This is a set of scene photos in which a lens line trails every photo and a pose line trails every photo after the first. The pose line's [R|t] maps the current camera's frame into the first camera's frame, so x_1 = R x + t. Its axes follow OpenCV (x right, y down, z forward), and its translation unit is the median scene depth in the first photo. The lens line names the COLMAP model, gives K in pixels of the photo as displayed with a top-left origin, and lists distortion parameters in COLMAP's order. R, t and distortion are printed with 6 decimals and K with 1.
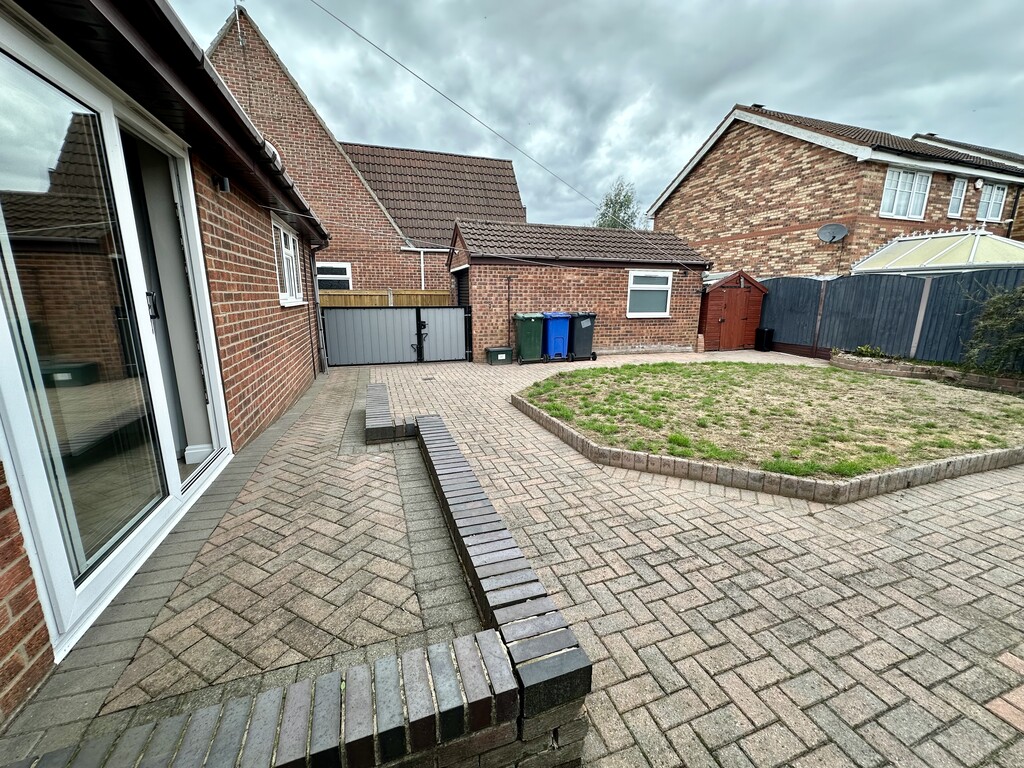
lens RADIAL K [[408.8, 0, 510.2], [0, 408.8, 381.7], [0, 0, 1]] dist [-0.001145, 0.000278]
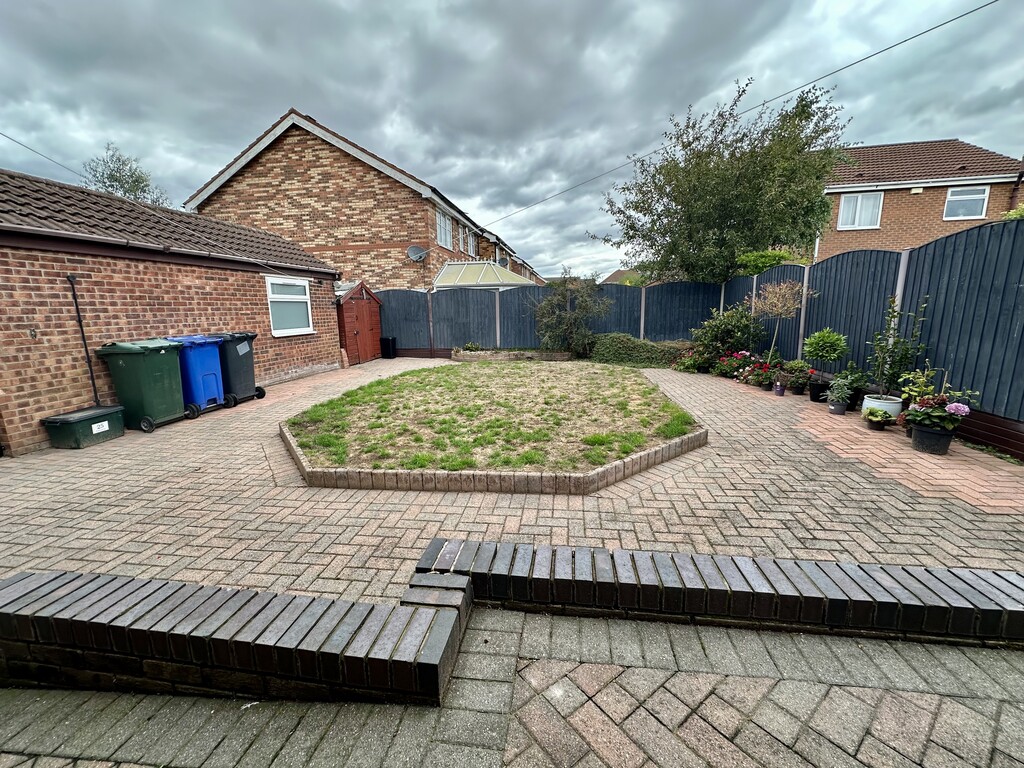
lens RADIAL K [[408.8, 0, 510.2], [0, 408.8, 381.7], [0, 0, 1]] dist [-0.001145, 0.000278]
pose [[0.455271, -0.174327, 0.873120, -0.208318], [0.206692, 0.974548, 0.086803, -0.049952], [-0.866029, 0.140948, 0.479715, 0.261479]]
